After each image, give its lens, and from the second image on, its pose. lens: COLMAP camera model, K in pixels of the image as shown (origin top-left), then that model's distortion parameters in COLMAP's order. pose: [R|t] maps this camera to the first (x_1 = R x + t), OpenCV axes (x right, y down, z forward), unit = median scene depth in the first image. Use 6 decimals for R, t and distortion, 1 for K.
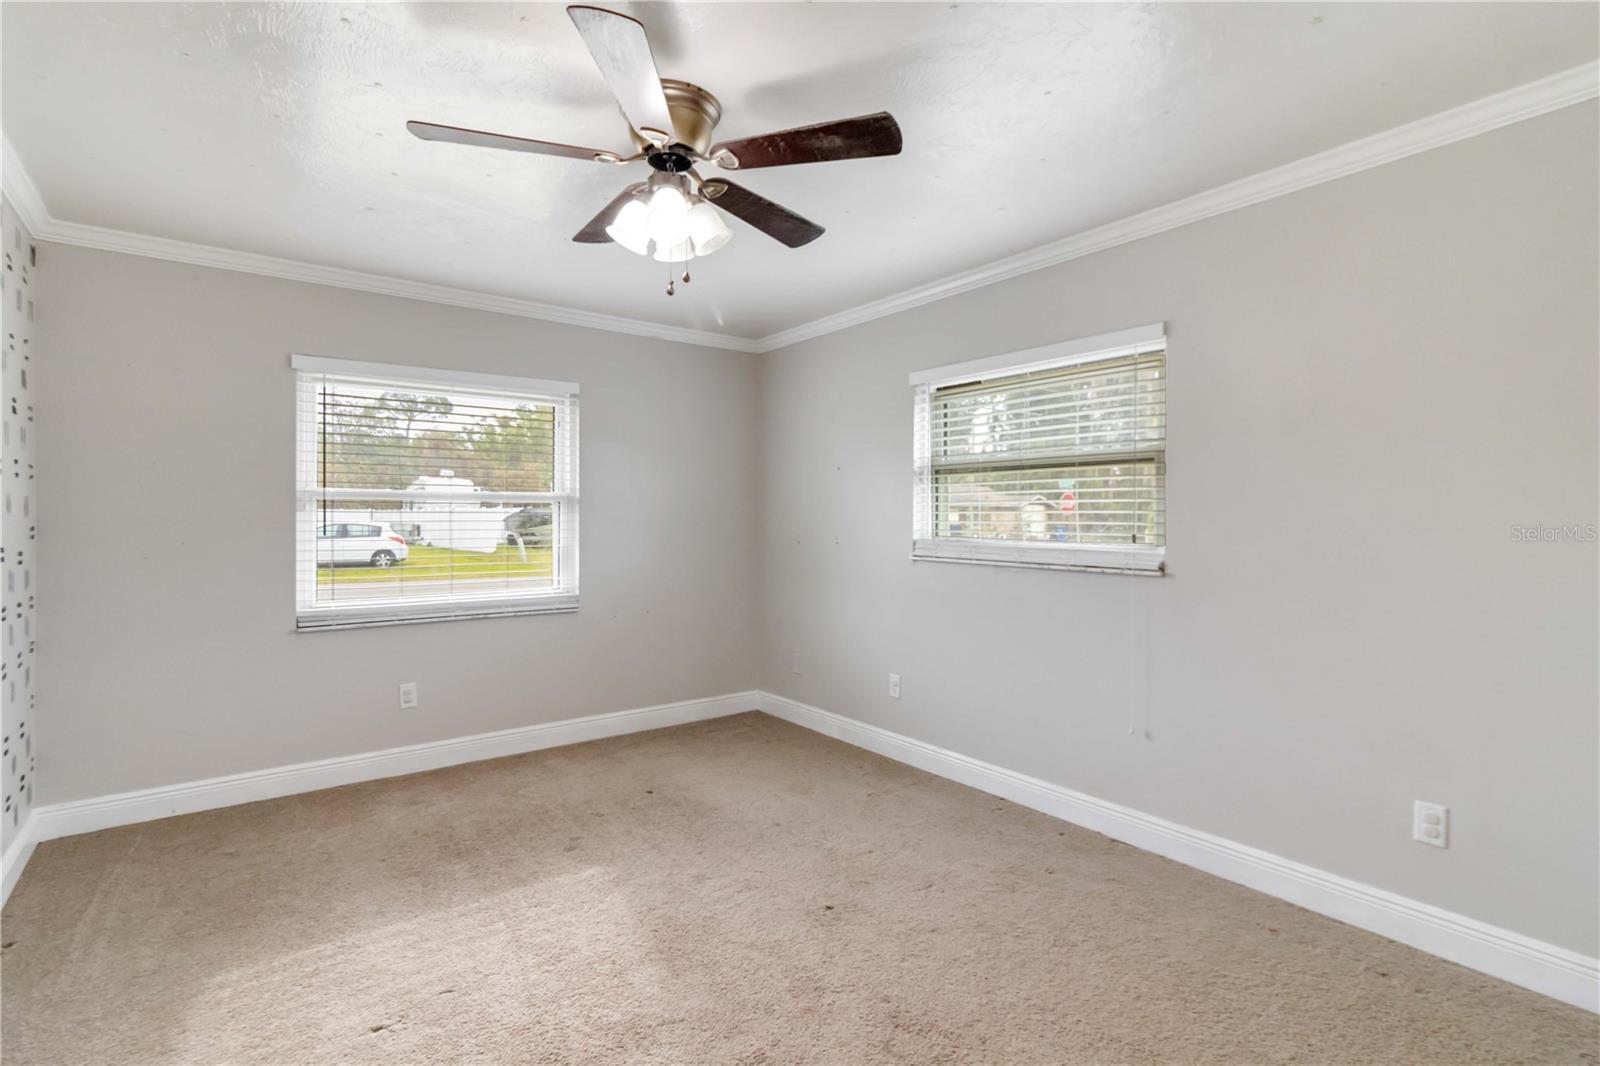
lens RADIAL K [[752.2, 0, 800.4], [0, 752.2, 524.5], [0, 0, 1]] dist [0.003008, -0.000009]
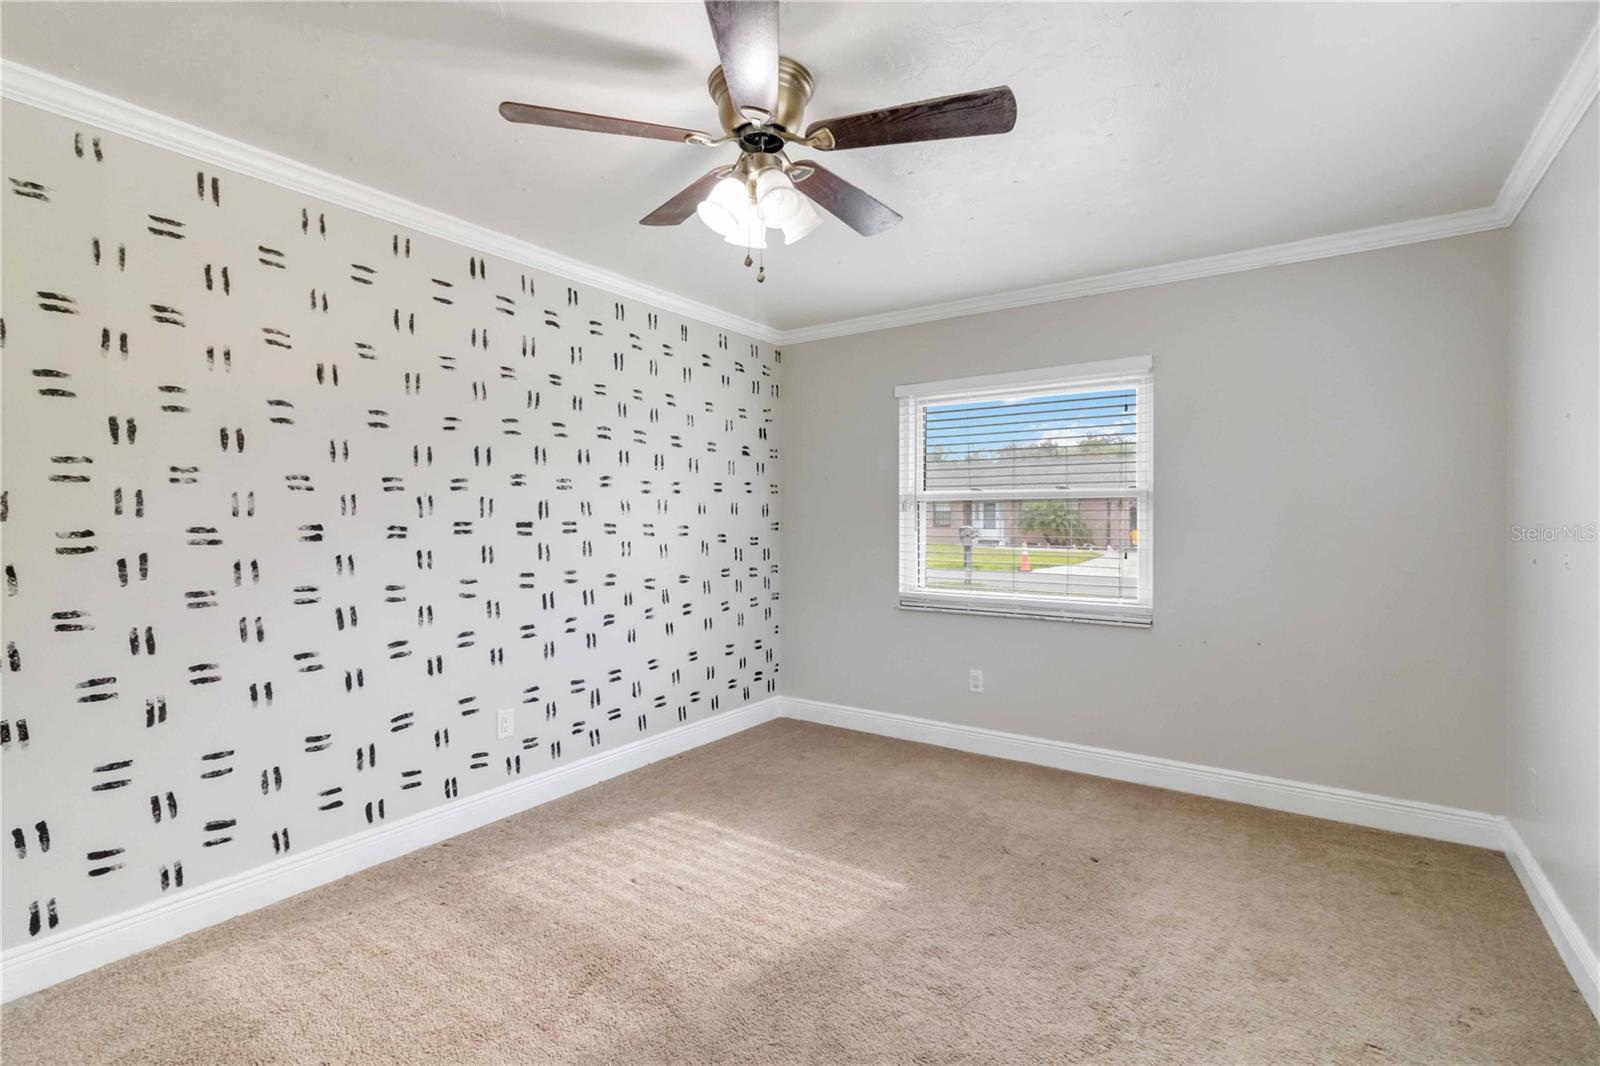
lens RADIAL K [[752.2, 0, 800.4], [0, 752.2, 524.5], [0, 0, 1]] dist [0.003008, -0.000009]
pose [[0.311199, 0.007015, -0.950319, 0.463484], [-0.005534, 0.999969, 0.005569, -0.002287], [0.950329, 0.003526, 0.311228, 0.460679]]
